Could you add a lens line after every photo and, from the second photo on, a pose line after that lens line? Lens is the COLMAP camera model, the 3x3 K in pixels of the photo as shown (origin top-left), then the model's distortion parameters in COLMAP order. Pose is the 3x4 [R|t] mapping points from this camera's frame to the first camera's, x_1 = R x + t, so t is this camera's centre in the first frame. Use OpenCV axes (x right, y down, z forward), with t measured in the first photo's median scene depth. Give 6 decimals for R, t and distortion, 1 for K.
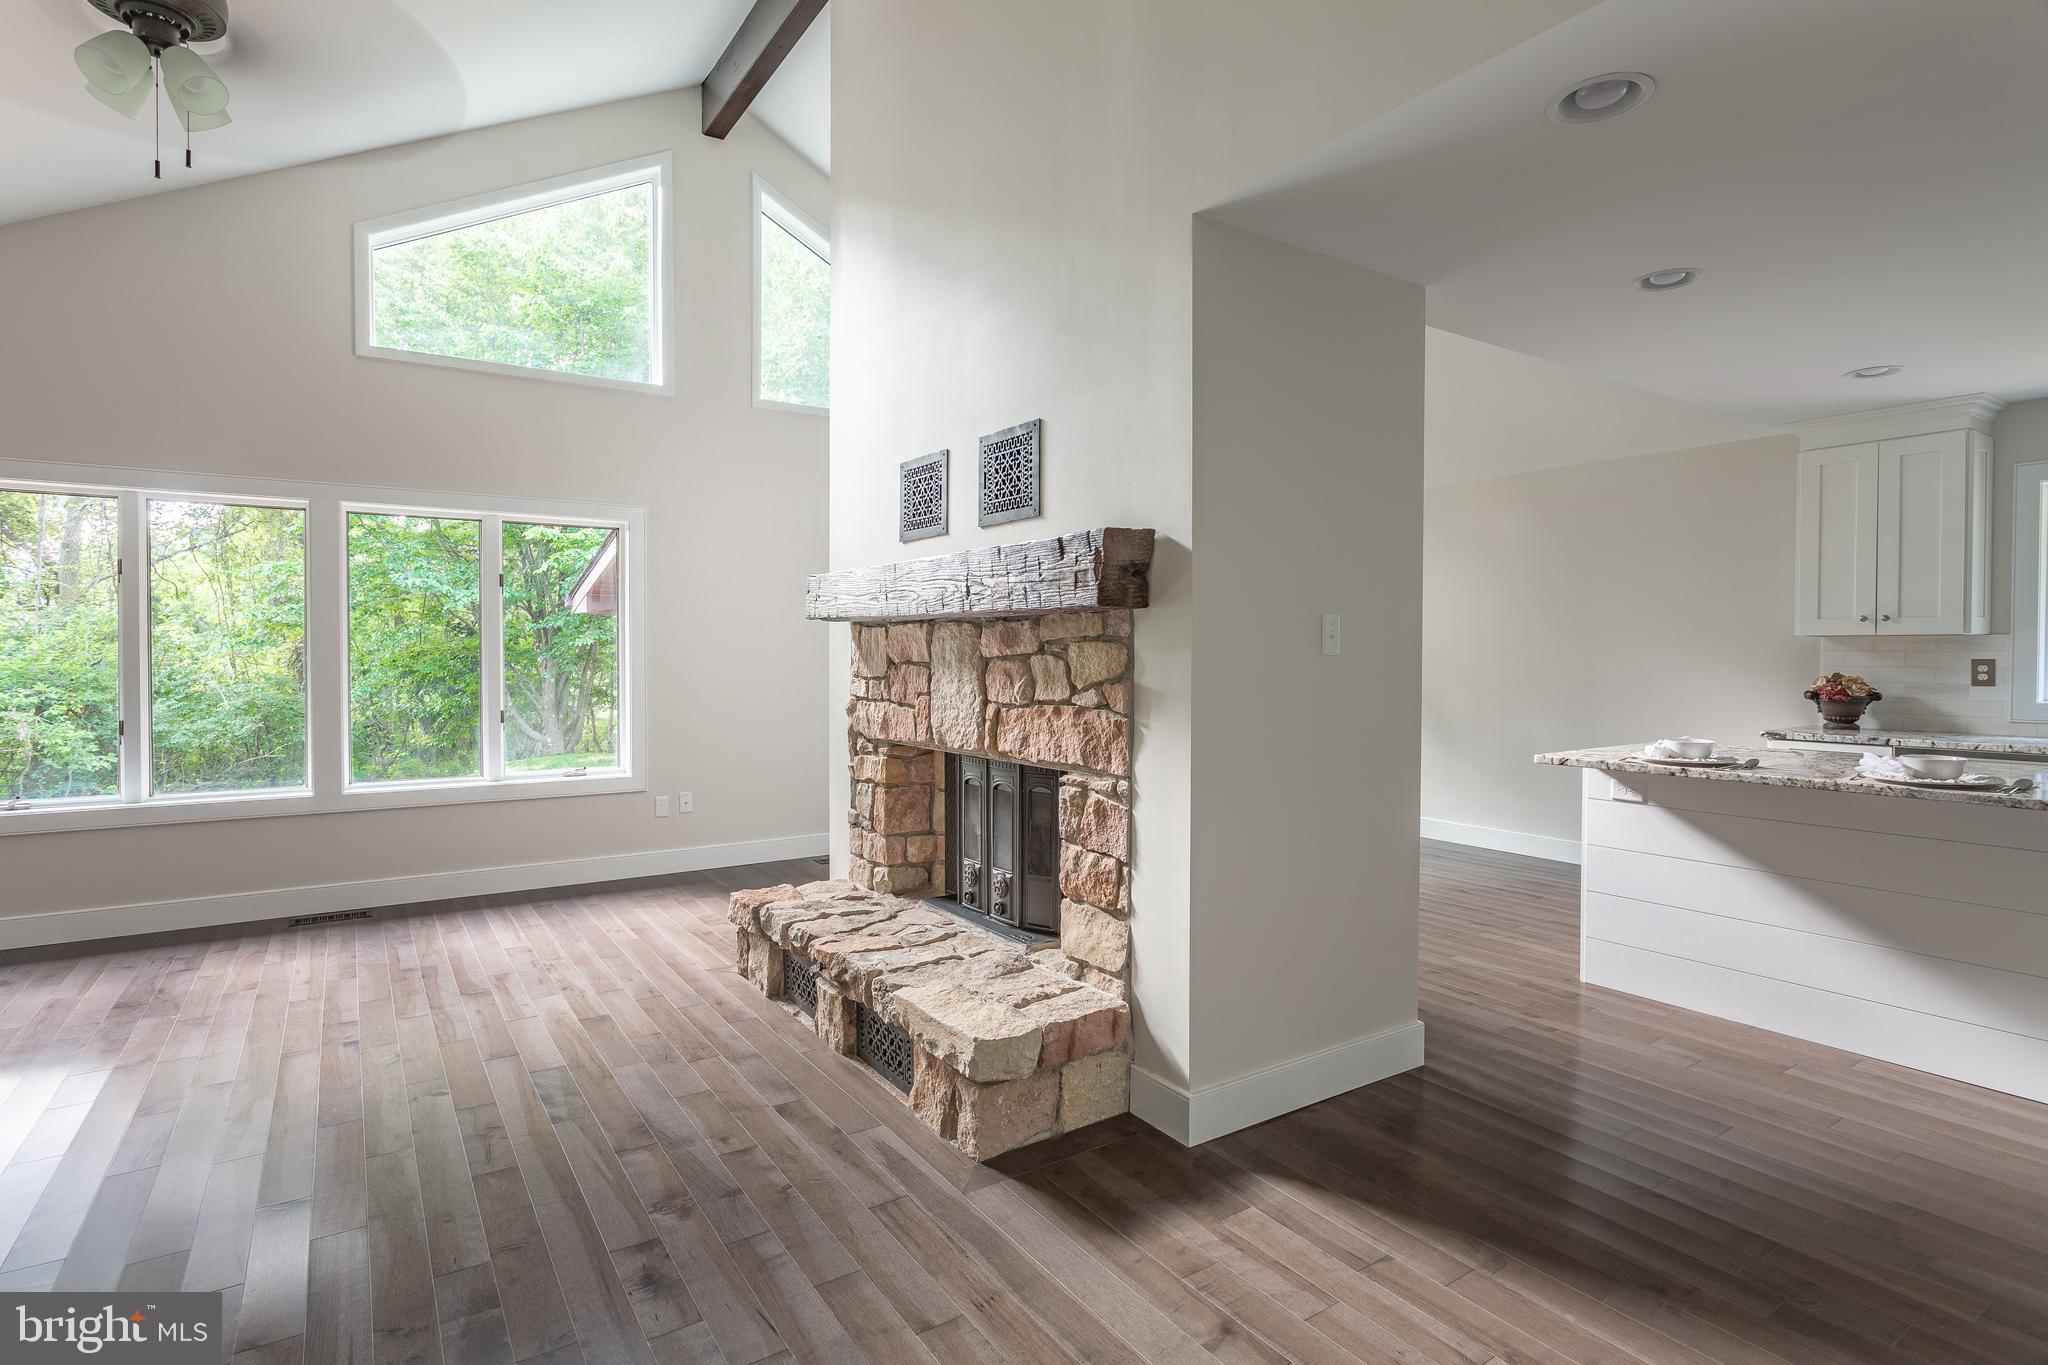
lens RADIAL K [[1017.3, 0, 998.8], [0, 1017.3, 672.7], [0, 0, 1]] dist [-0.022920, 0.007924]
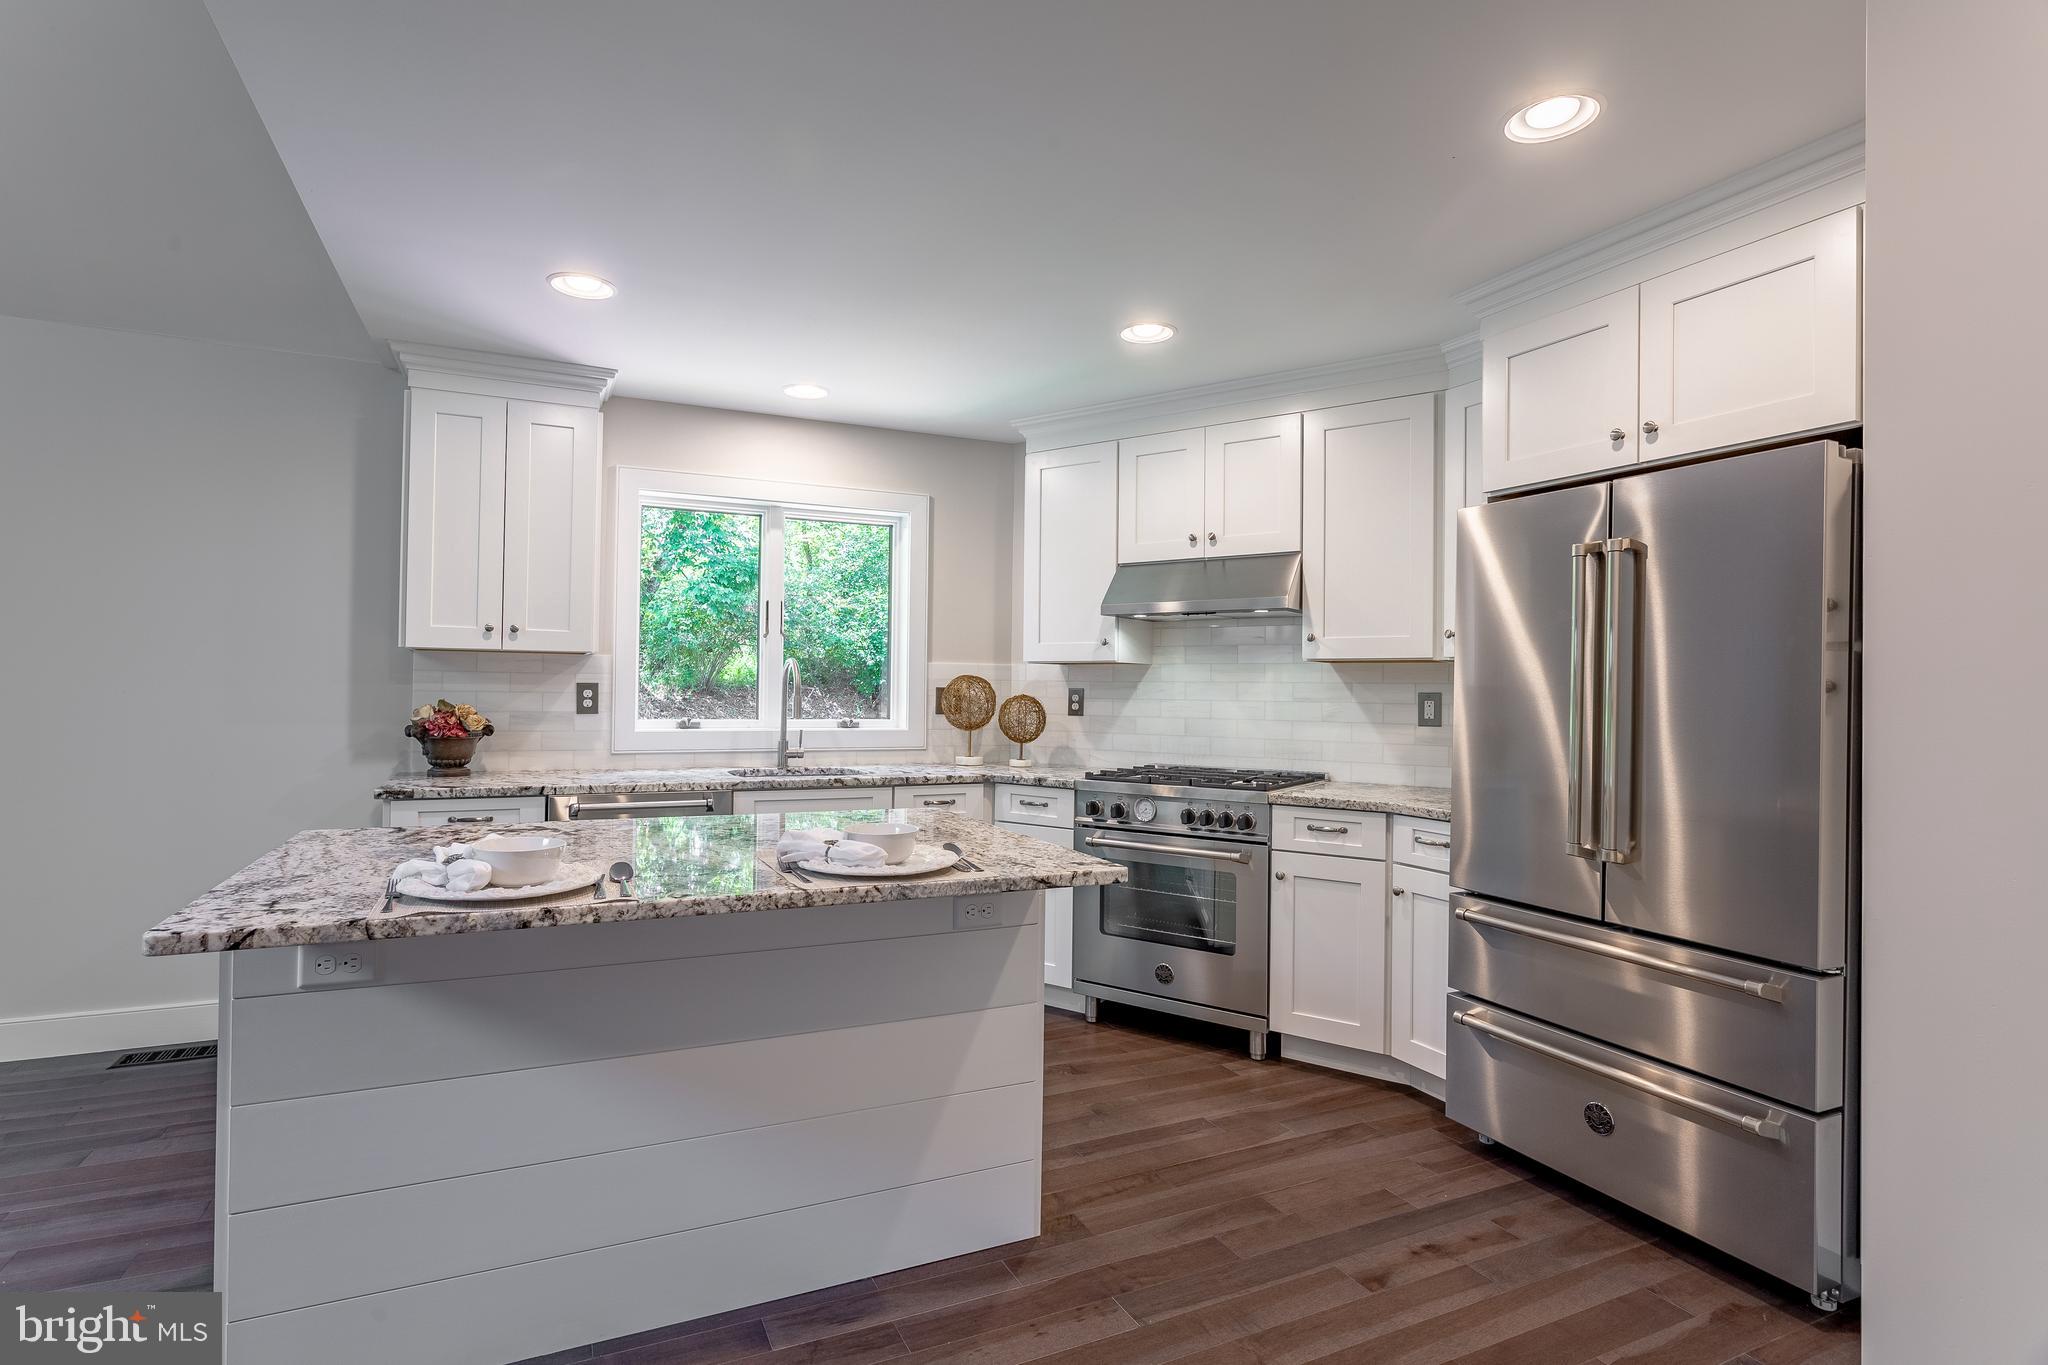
lens RADIAL K [[1017.3, 0, 998.8], [0, 1017.3, 672.7], [0, 0, 1]] dist [-0.022920, 0.007924]
pose [[0.138079, 0.014718, 0.990312, 0.235506], [0.006868, 0.999851, -0.015817, -0.008139], [-0.990397, 0.008986, 0.137957, 0.738085]]
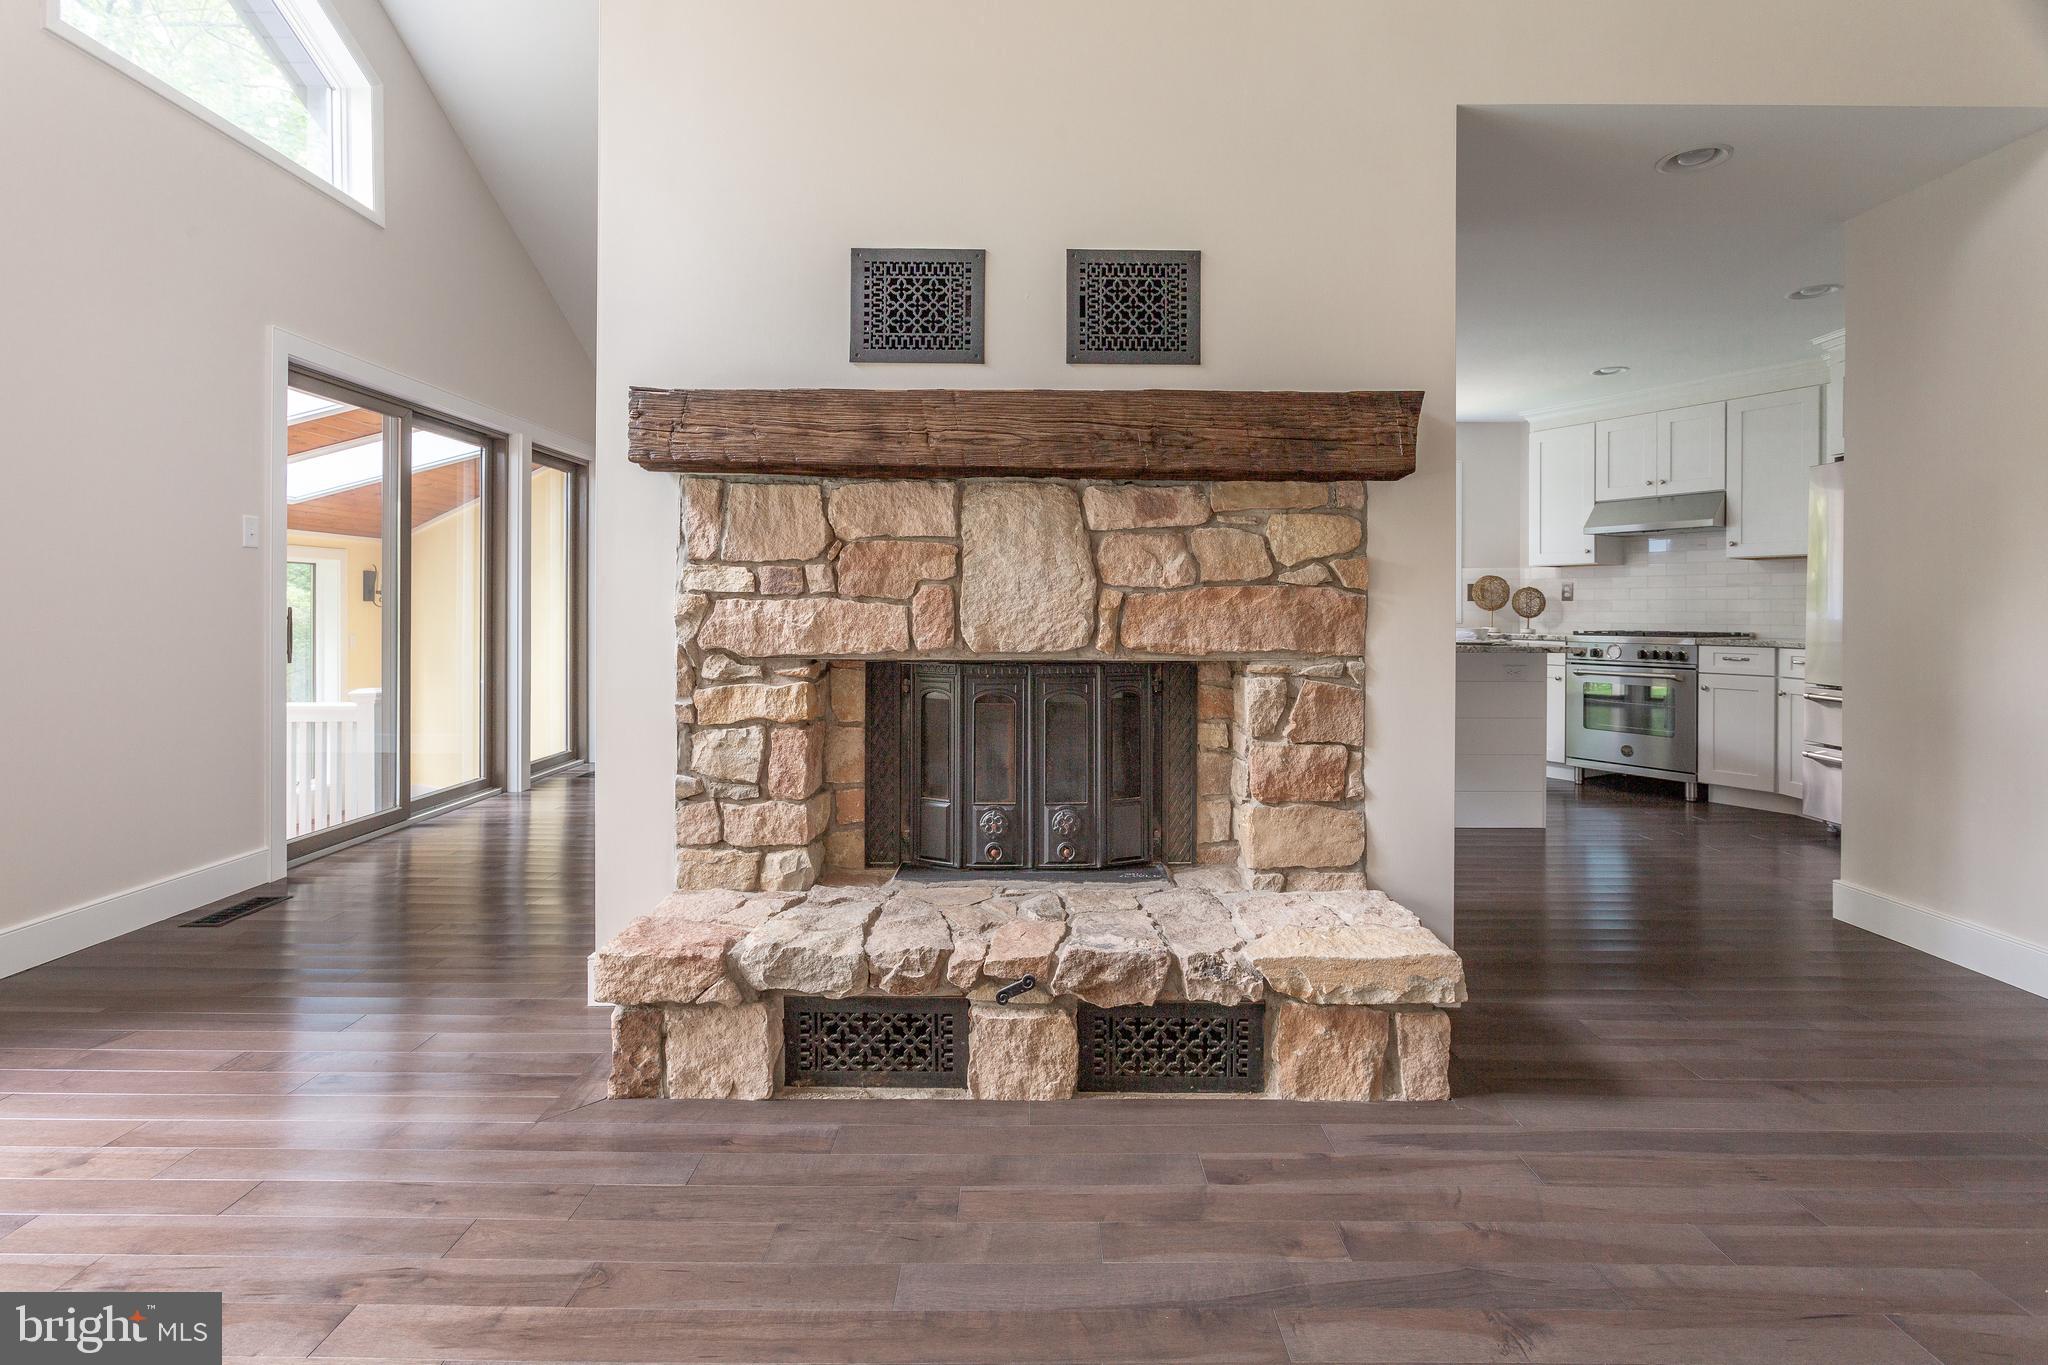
lens RADIAL K [[1001.5, 0, 1018.2], [0, 1001.5, 614.5], [0, 0, 1]] dist [-0.020728, 0.009050]
pose [[0.544622, -0.001221, 0.838681, -0.725598], [0.012017, 0.999908, -0.006348, 0.056521], [-0.838596, 0.013535, 0.544586, 0.656340]]
